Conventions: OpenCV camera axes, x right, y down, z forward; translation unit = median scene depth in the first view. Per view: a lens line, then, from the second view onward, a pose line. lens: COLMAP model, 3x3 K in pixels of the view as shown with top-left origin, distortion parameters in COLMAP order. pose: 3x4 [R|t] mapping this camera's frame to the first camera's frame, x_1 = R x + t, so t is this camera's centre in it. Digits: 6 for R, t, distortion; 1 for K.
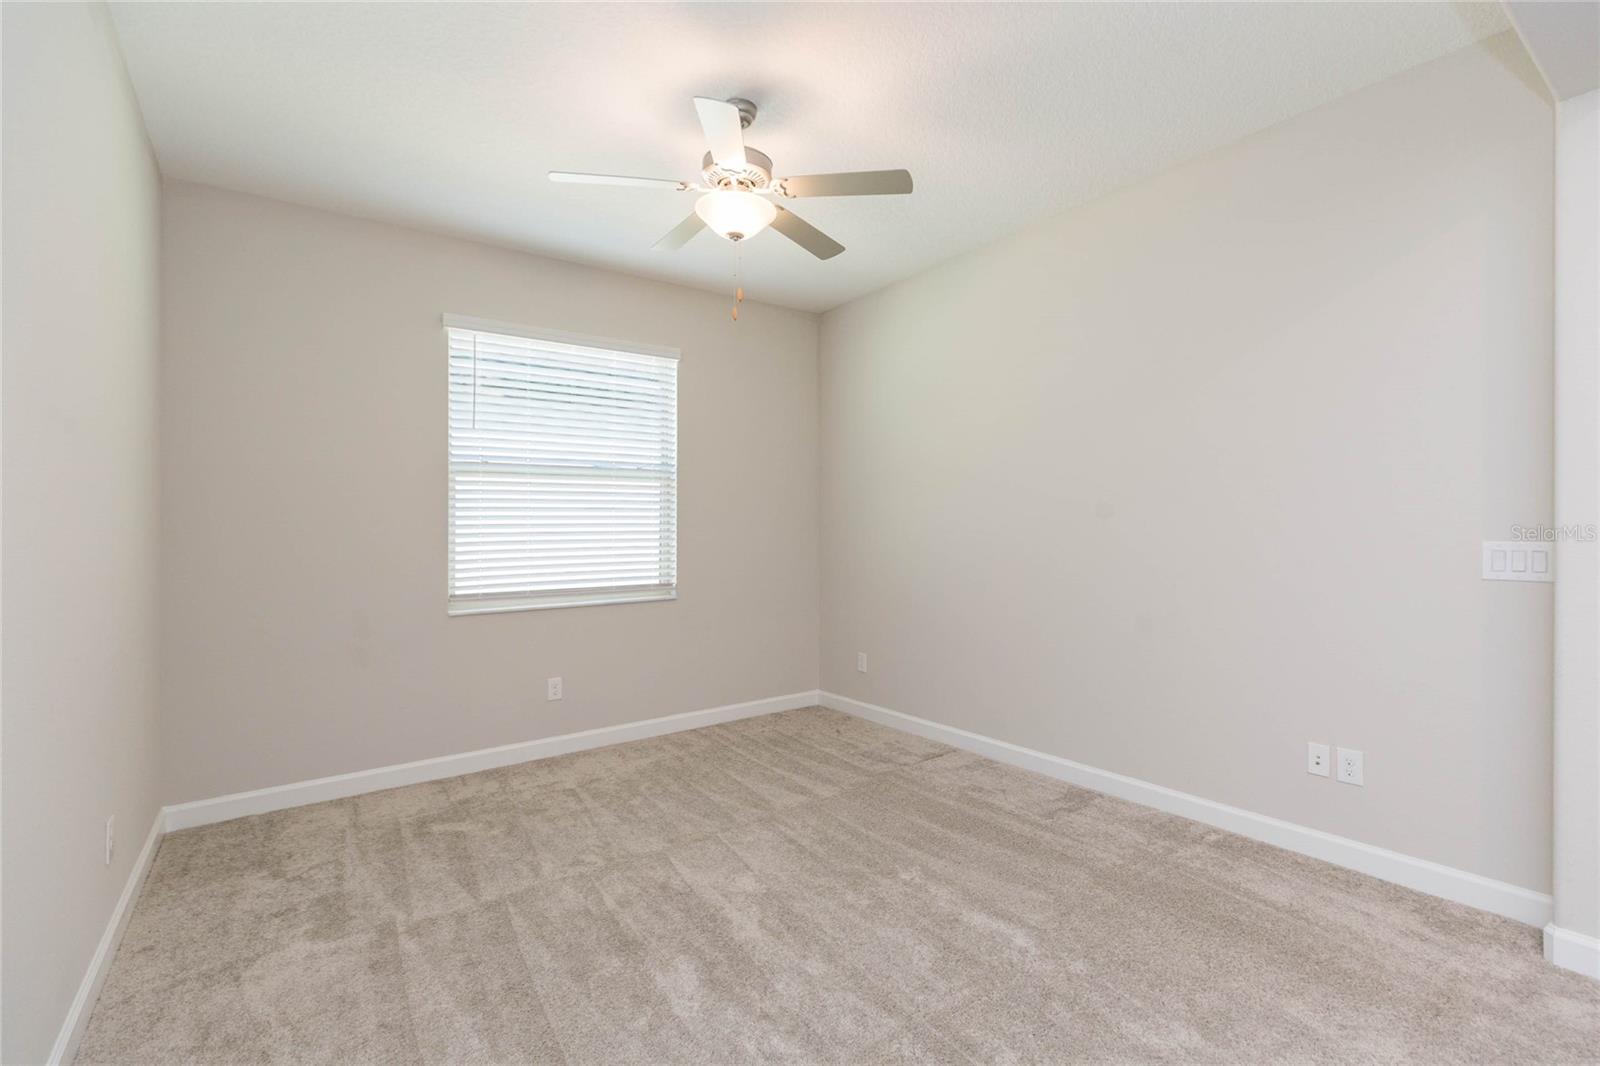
lens RADIAL K [[717.2, 0, 802.7], [0, 717.2, 541.9], [0, 0, 1]] dist [0.001997, -0.000249]
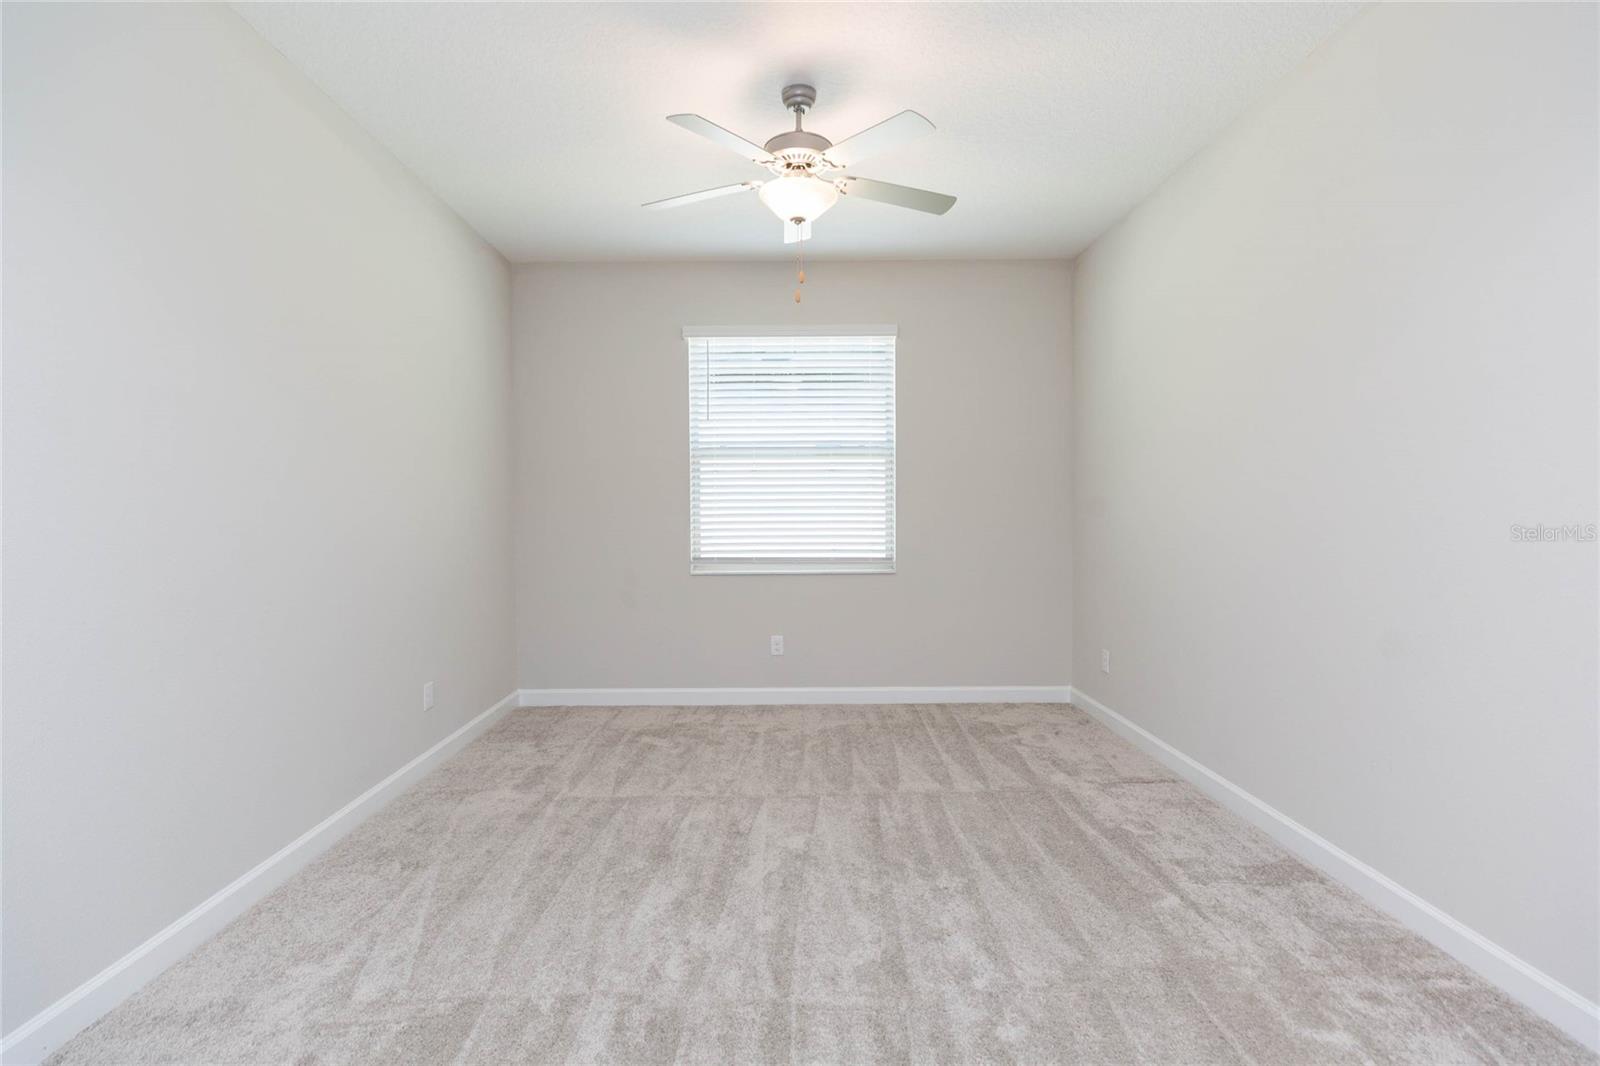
lens RADIAL K [[731.6, 0, 800.0], [0, 731.6, 533.0], [0, 0, 1]] dist [0.000277, -0.000270]
pose [[0.806694, 0.027273, -0.590340, 0.425451], [-0.014158, 0.999540, 0.026830, -0.003886], [0.590800, -0.013286, 0.806709, 0.113045]]
